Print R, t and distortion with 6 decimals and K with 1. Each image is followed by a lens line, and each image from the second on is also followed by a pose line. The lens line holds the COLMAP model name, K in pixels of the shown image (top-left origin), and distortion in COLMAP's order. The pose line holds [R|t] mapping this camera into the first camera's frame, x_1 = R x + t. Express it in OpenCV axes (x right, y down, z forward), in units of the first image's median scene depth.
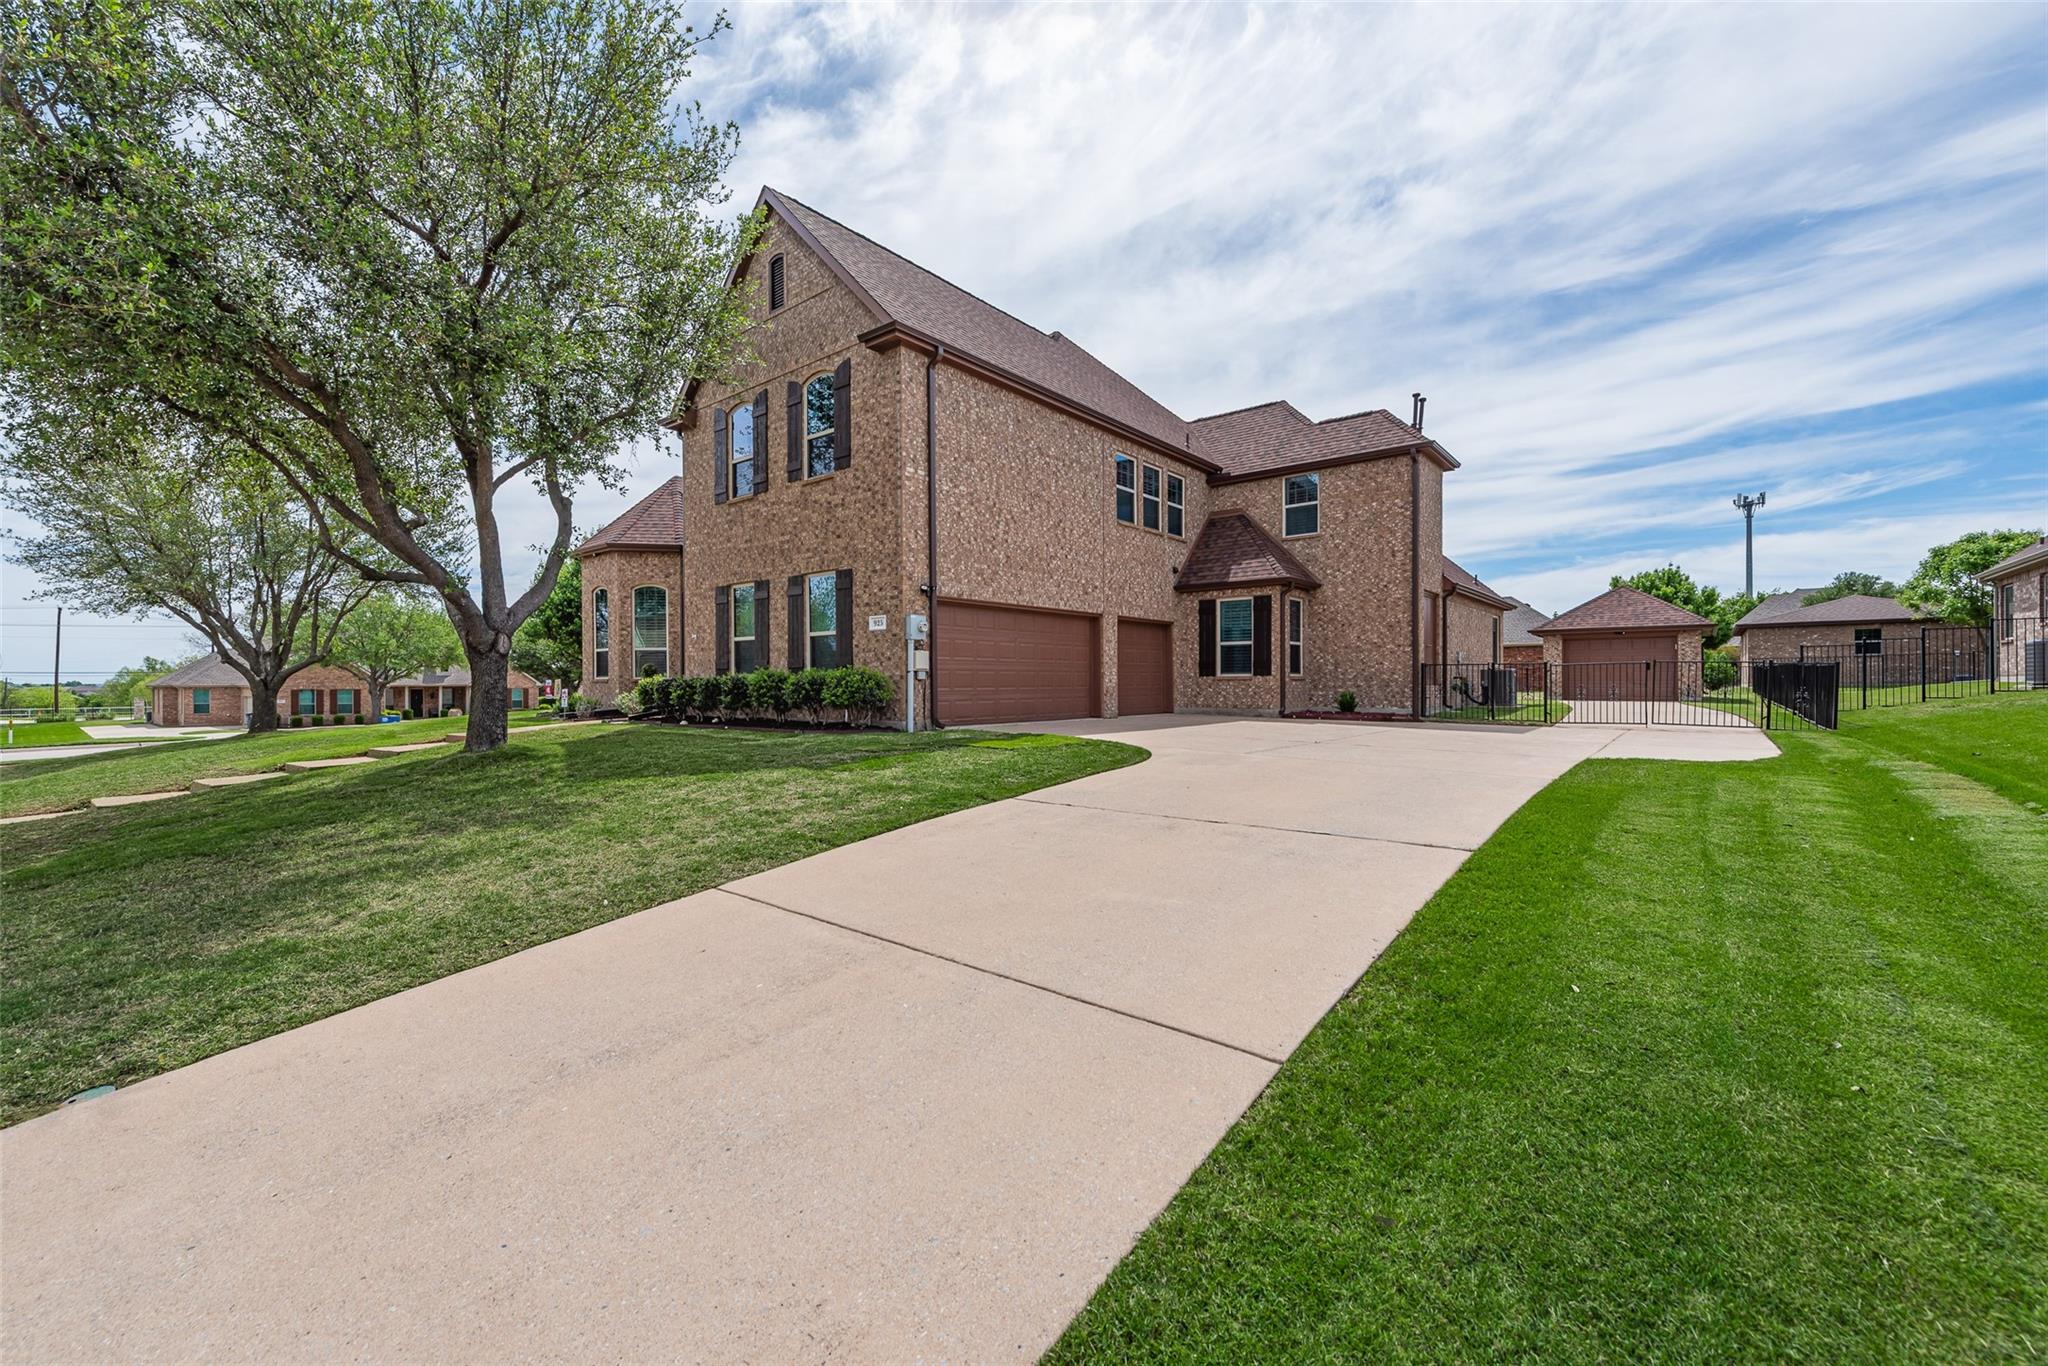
lens RADIAL K [[845.3, 0, 1026.6], [0, 845.3, 684.1], [0, 0, 1]] dist [0.015747, 0.000252]
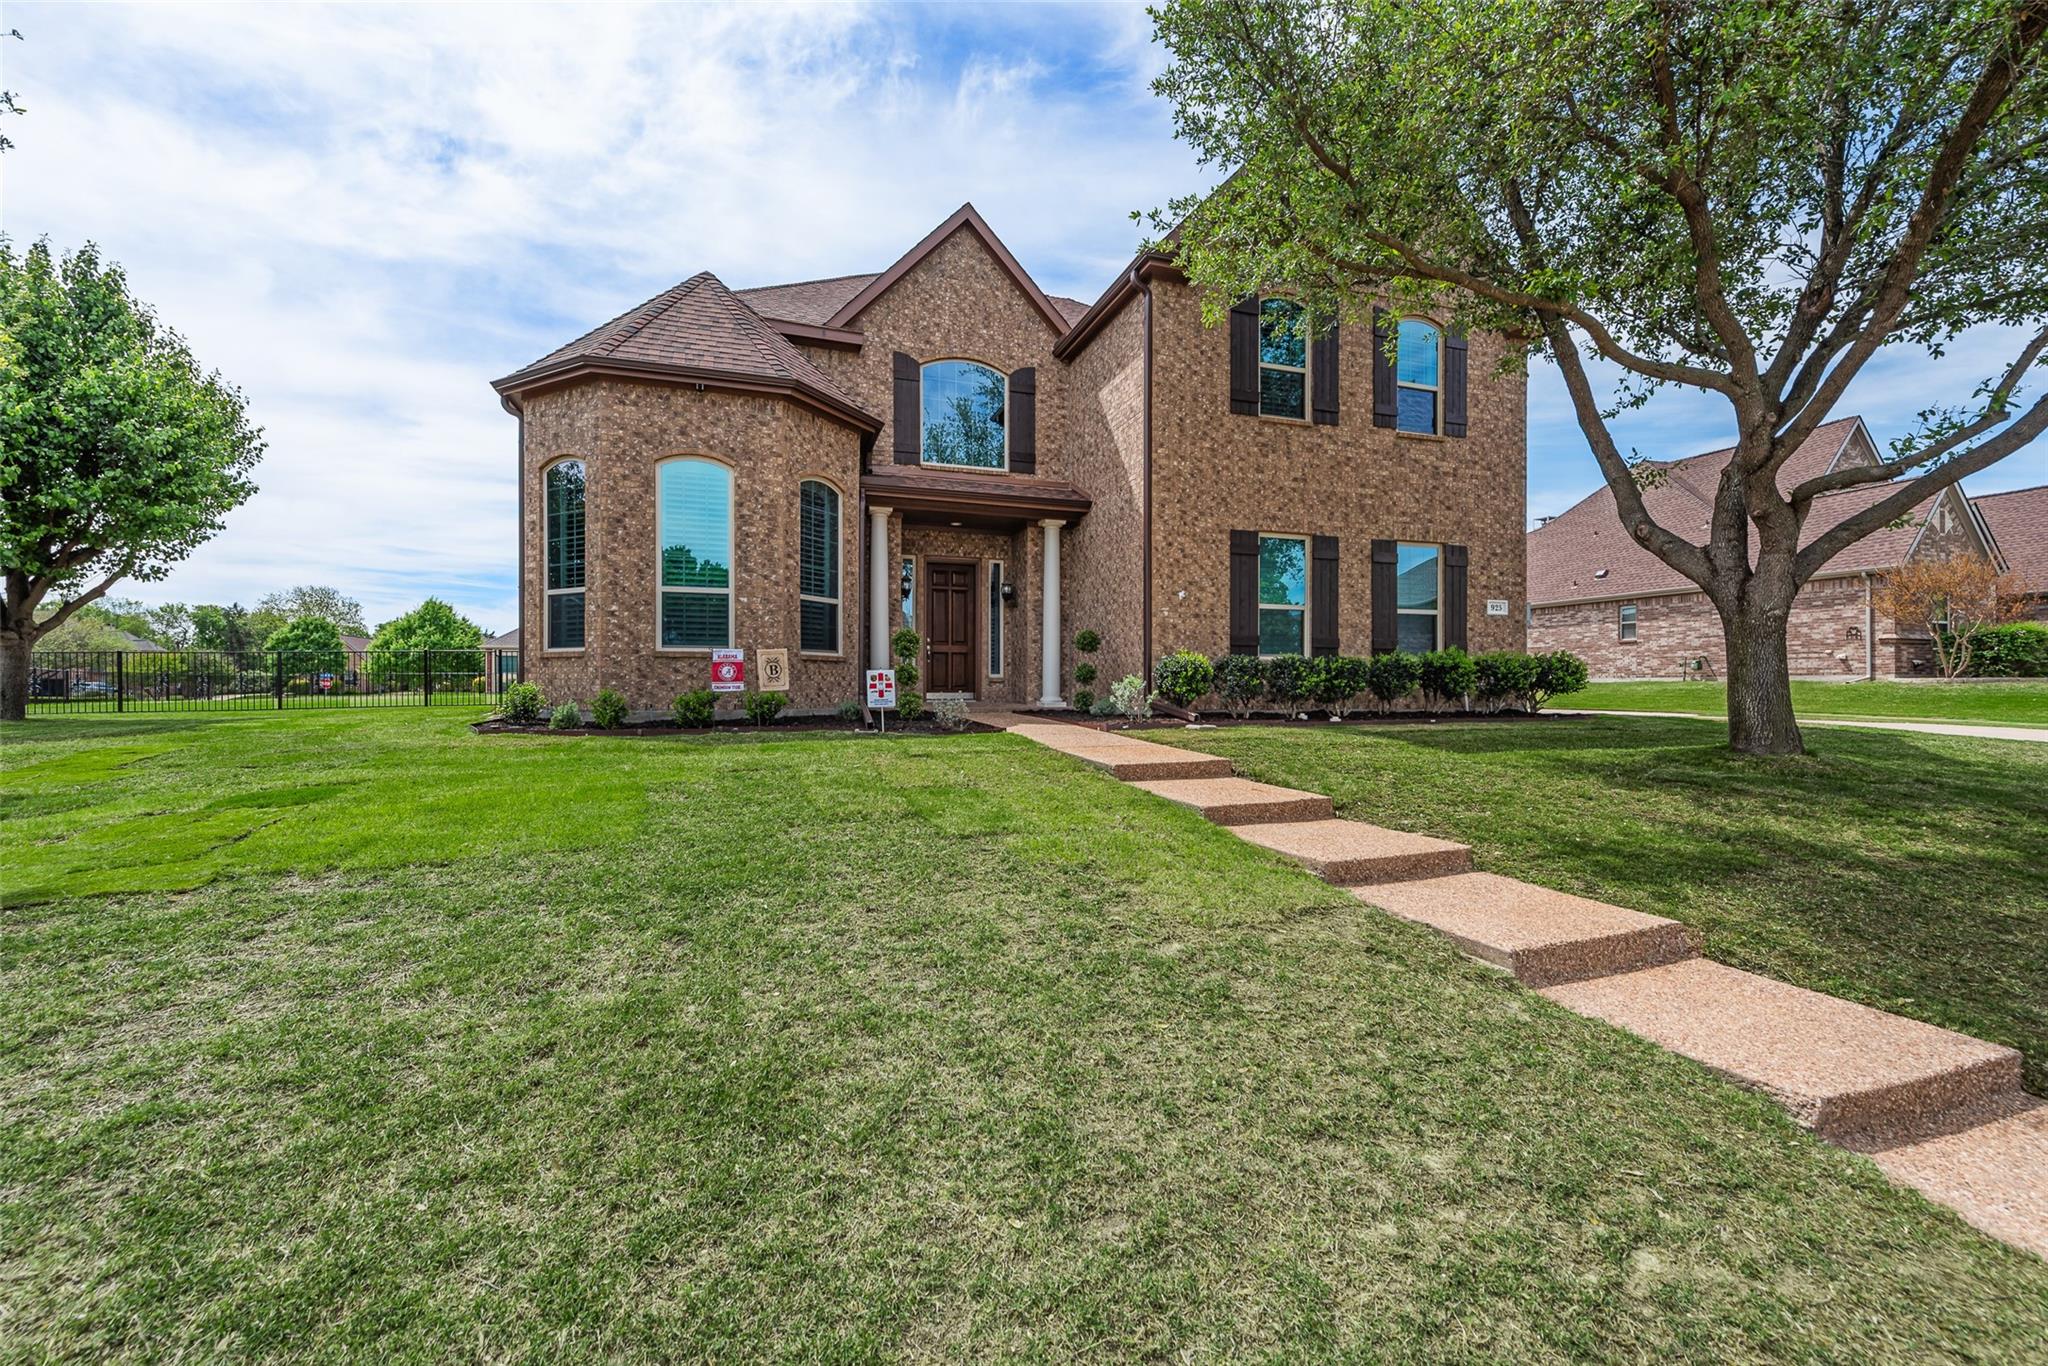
lens RADIAL K [[840.4, 0, 1027.2], [0, 840.4, 686.4], [0, 0, 1]] dist [0.006698, -0.000086]
pose [[0.511036, 0.007712, 0.859525, -1.171503], [0.003504, 0.999933, -0.011055, 0.025474], [-0.859552, 0.008661, 0.510974, 0.879208]]
